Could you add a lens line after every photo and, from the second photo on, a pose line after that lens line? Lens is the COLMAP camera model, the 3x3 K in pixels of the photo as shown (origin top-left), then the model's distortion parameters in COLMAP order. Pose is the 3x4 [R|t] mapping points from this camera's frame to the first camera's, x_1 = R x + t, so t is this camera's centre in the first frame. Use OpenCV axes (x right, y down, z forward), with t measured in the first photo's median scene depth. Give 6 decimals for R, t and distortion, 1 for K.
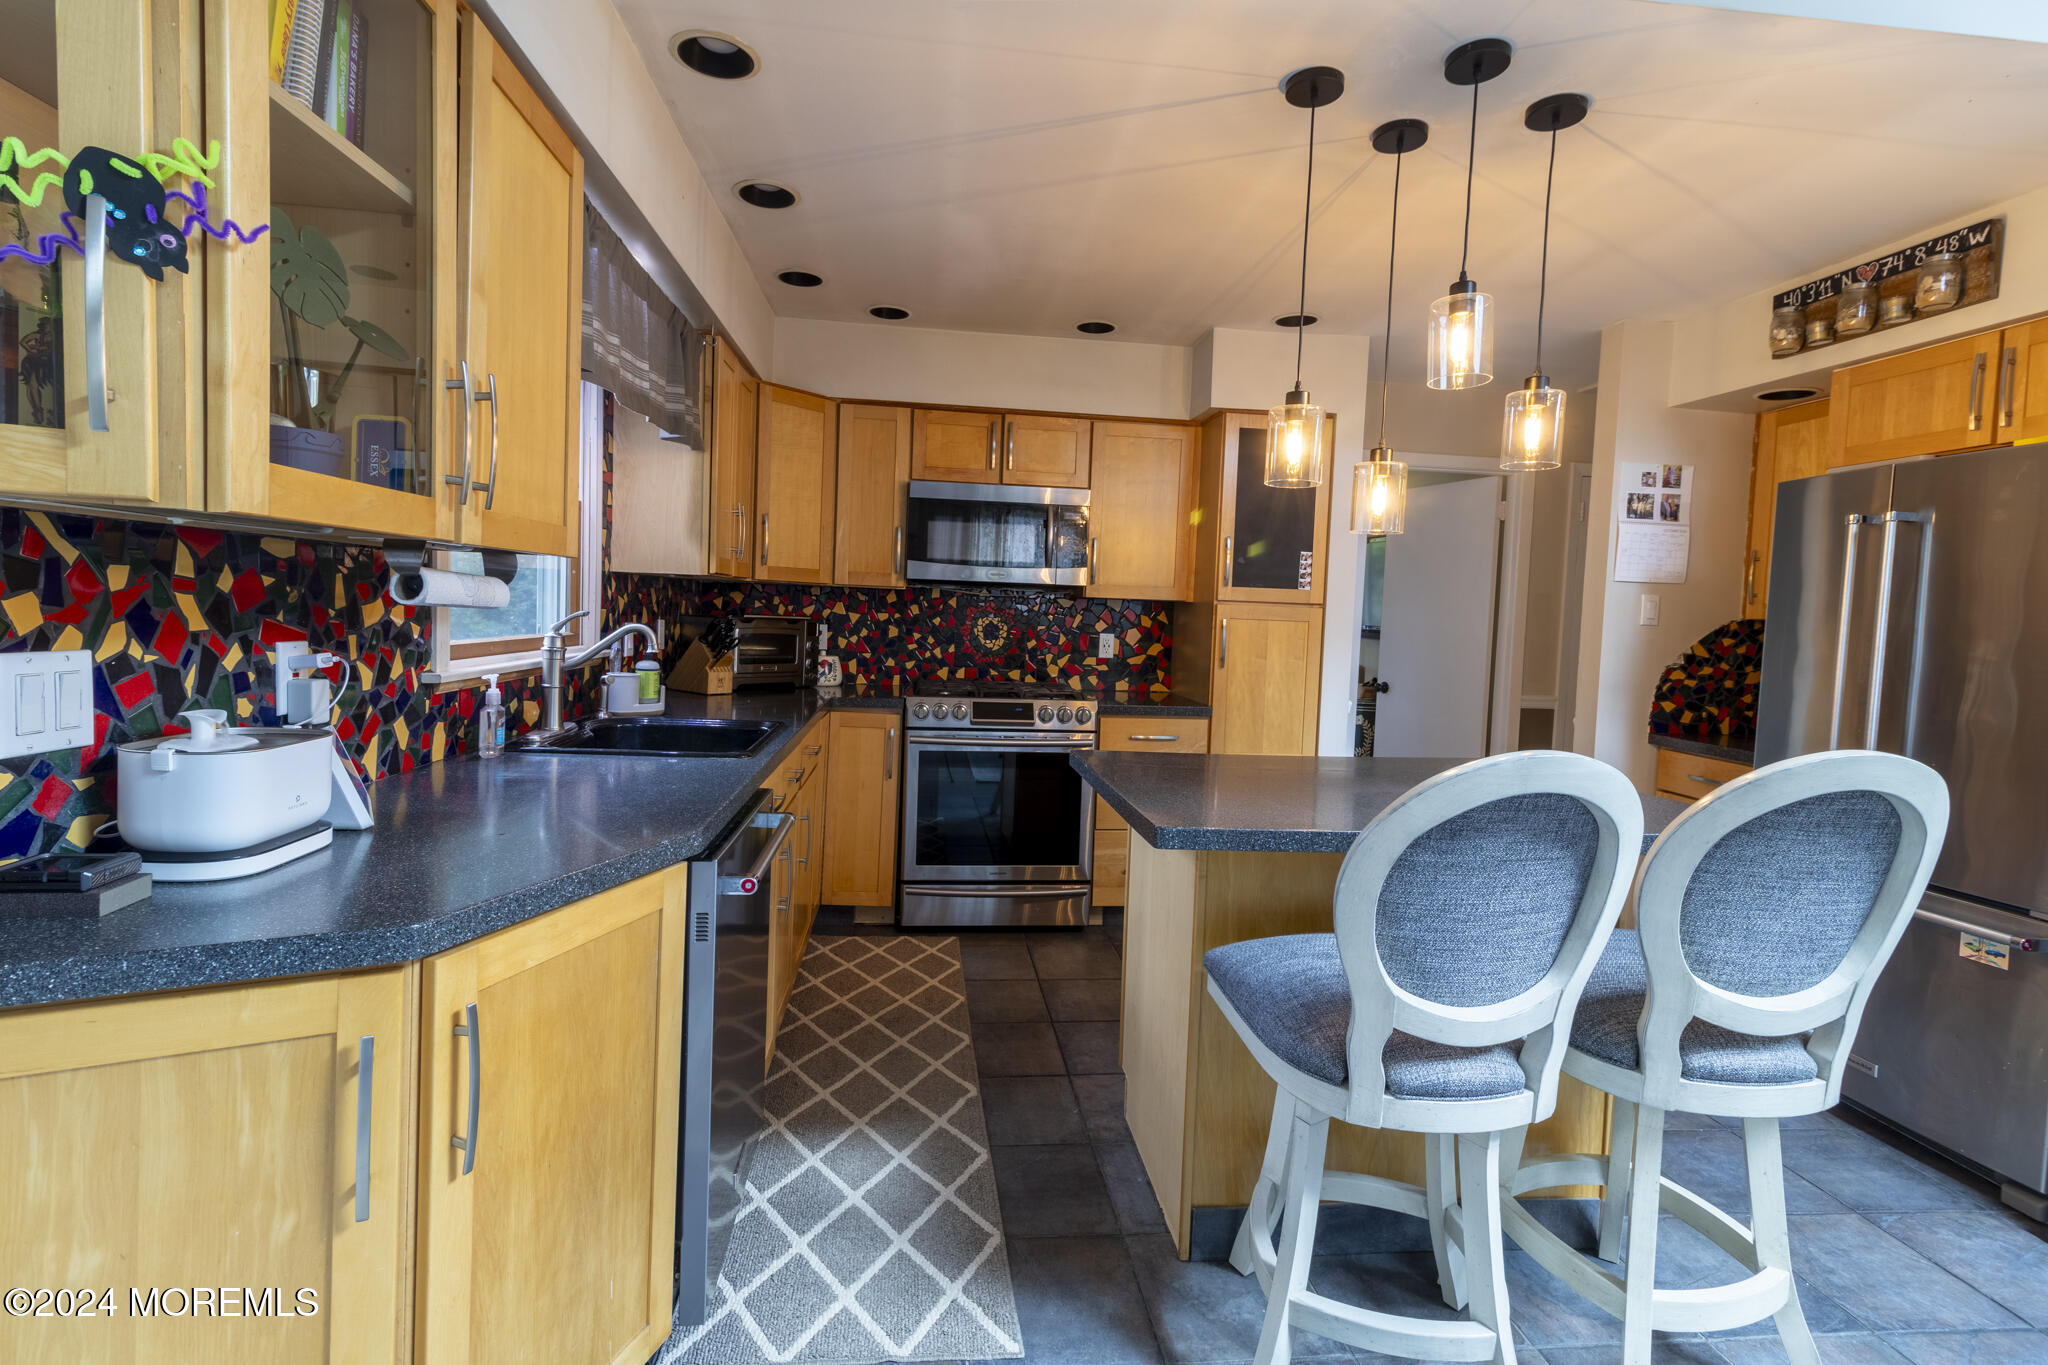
lens RADIAL K [[937.2, 0, 1015.9], [0, 937.2, 657.0], [0, 0, 1]] dist [0.008029, -0.000885]
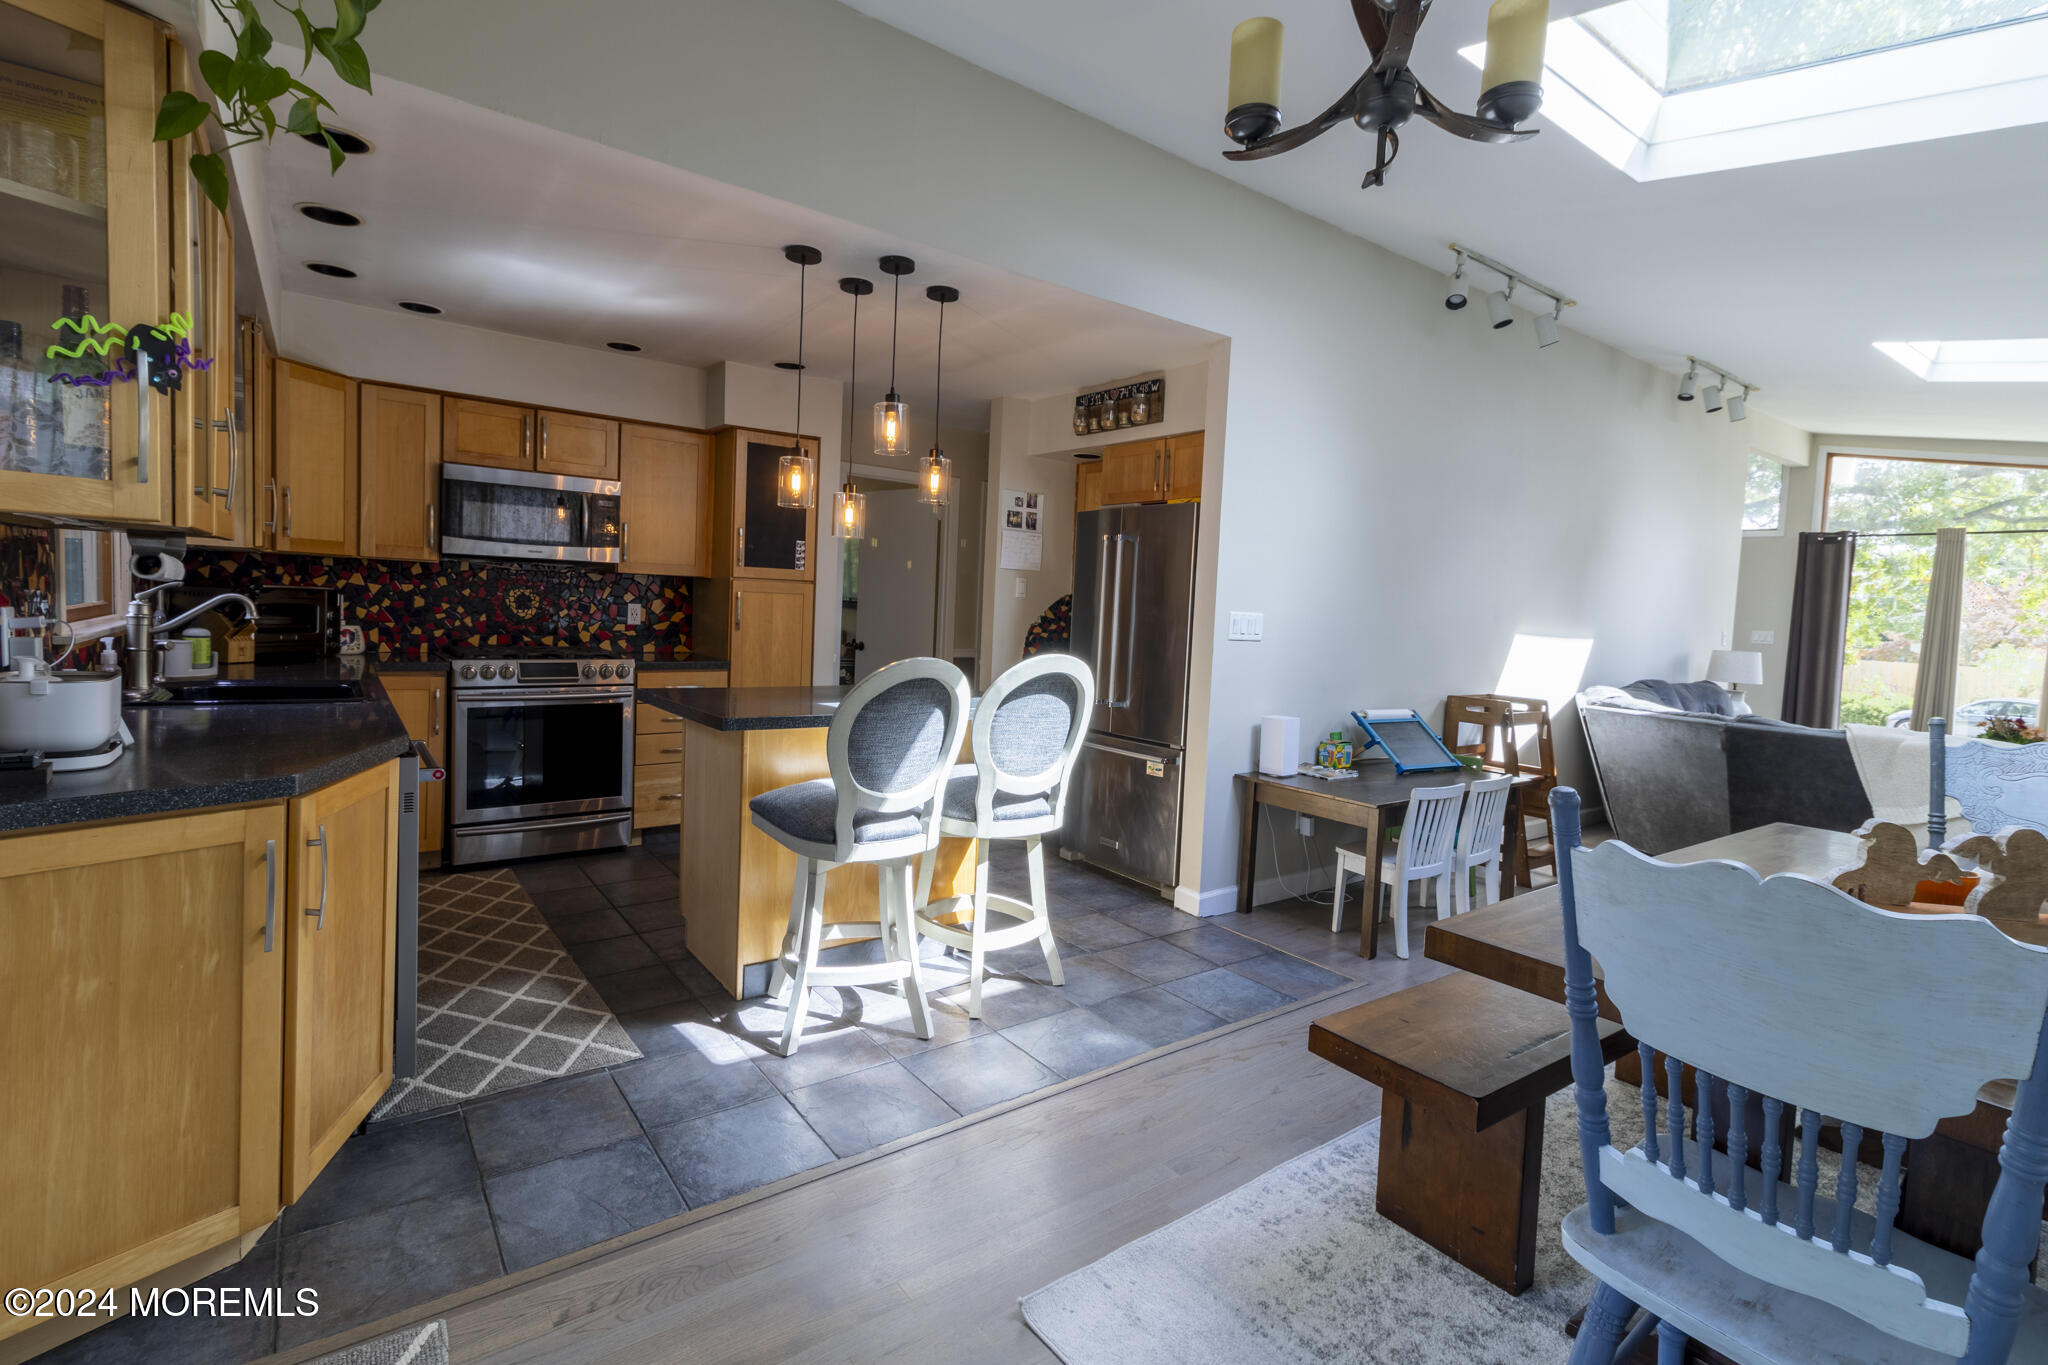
lens RADIAL K [[937.2, 0, 1015.9], [0, 937.2, 657.0], [0, 0, 1]] dist [0.008029, -0.000885]
pose [[0.861762, -0.029386, 0.506460, -0.121821], [0.014377, 0.999335, 0.033519, 0.012610], [-0.507108, -0.021604, 0.861612, -0.349858]]
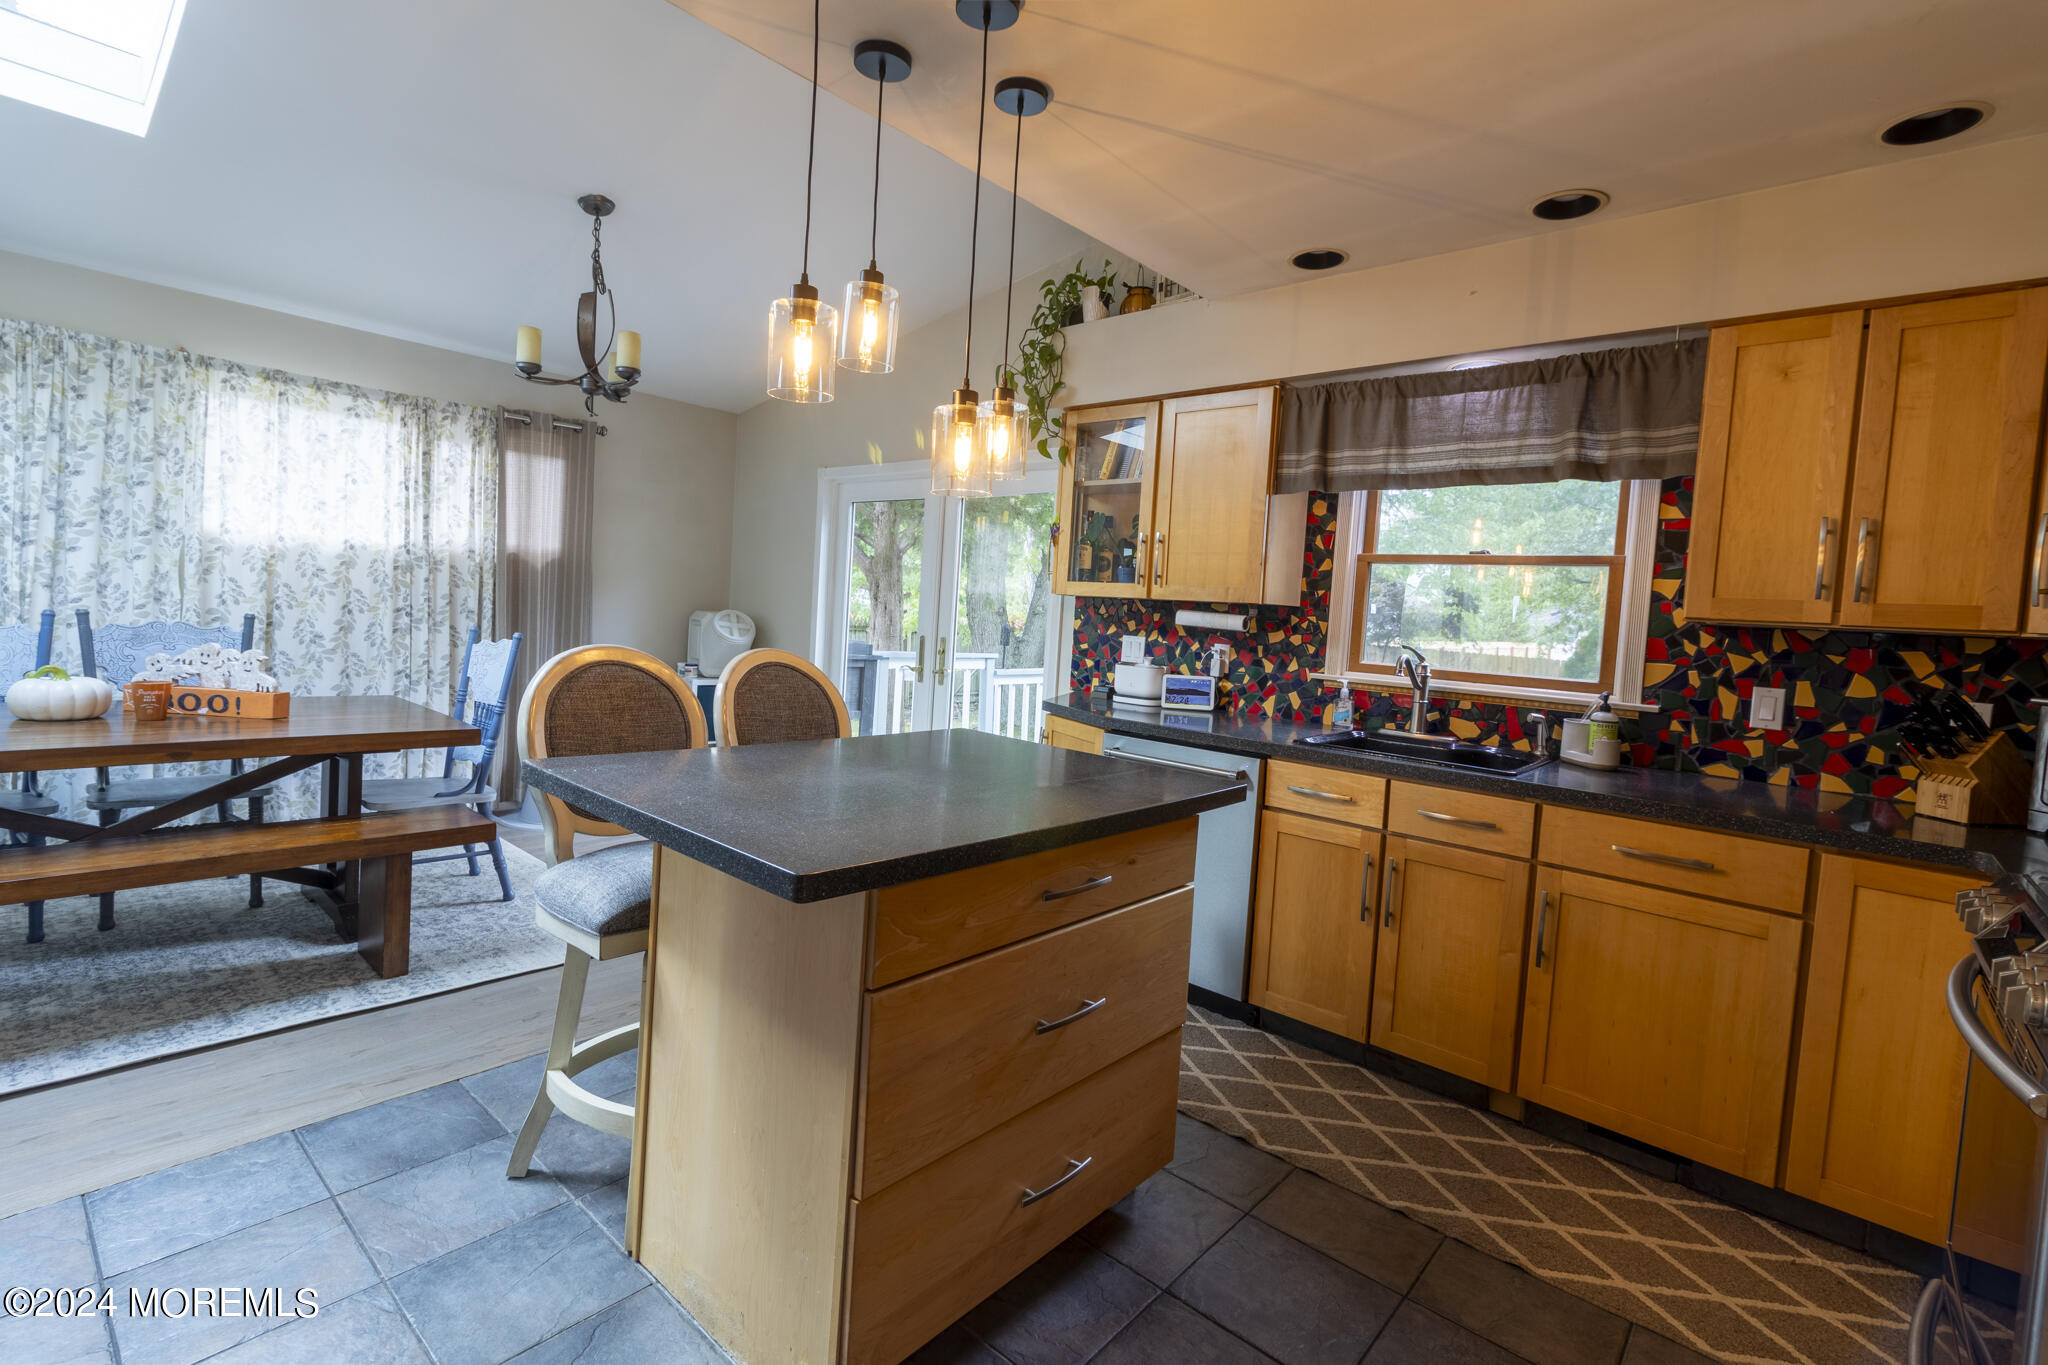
lens RADIAL K [[937.2, 0, 1015.9], [0, 937.2, 657.0], [0, 0, 1]] dist [0.008029, -0.000885]
pose [[-0.732174, -0.047563, -0.679455, 0.633506], [-0.123035, 0.990385, 0.063253, -0.034526], [0.669913, 0.129908, -0.730986, 1.163483]]
